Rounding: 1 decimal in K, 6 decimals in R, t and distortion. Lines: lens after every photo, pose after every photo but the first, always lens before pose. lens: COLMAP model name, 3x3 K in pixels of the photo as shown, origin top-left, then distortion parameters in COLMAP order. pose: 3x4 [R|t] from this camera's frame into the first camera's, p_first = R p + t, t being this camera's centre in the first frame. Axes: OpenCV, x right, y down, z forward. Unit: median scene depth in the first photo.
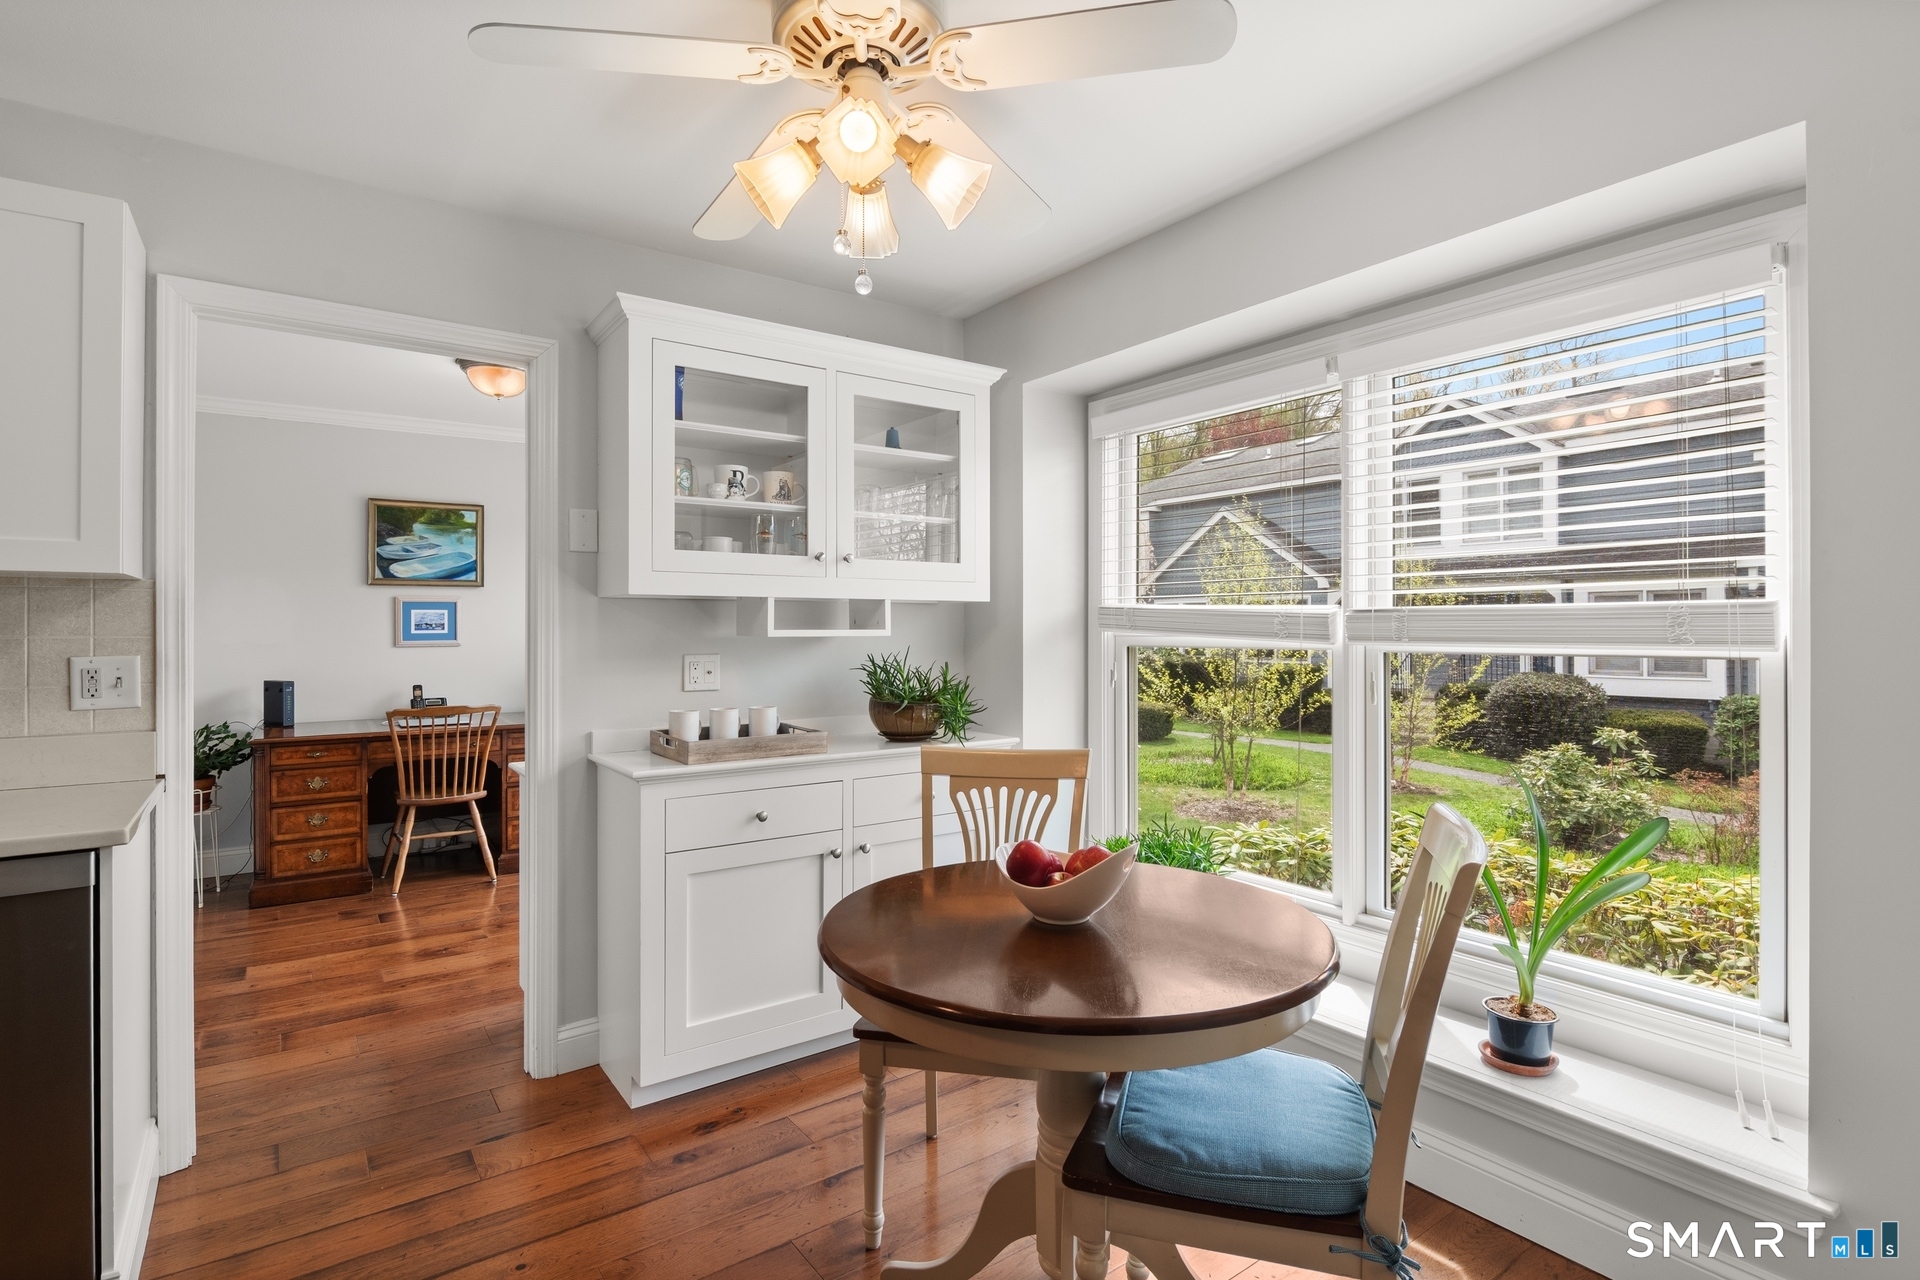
lens RADIAL K [[944.5, 0, 972.8], [0, 944.5, 624.9], [0, 0, 1]] dist [-0.009390, -0.001518]
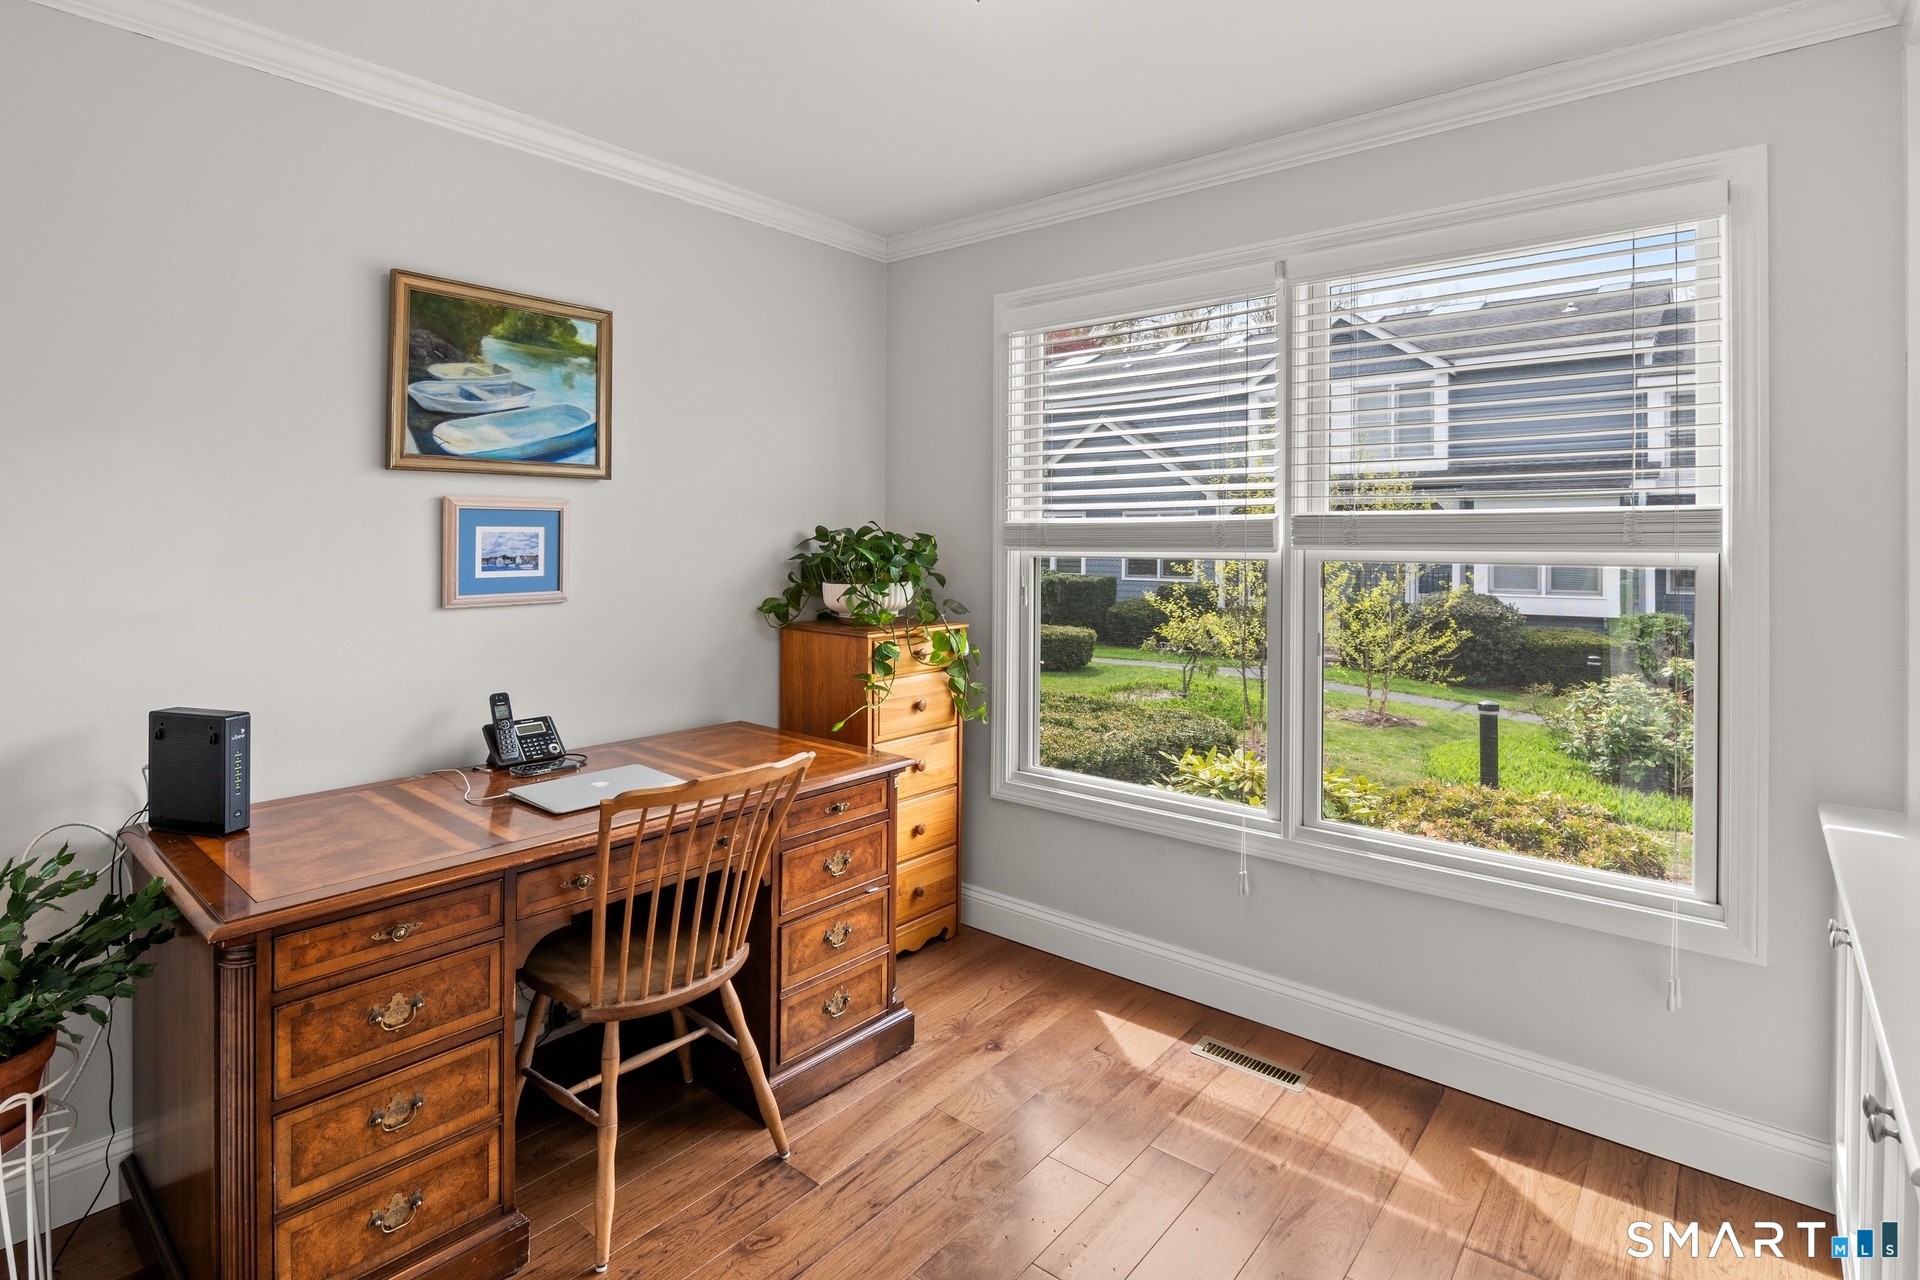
lens RADIAL K [[944.5, 0, 928.1], [0, 944.5, 531.4], [0, 0, 1]] dist [-0.009390, -0.001518]
pose [[0.969428, 0.007178, 0.245271, -0.580189], [-0.006432, 0.999972, -0.003843, -0.015394], [-0.245292, 0.002148, 0.969447, 0.590976]]
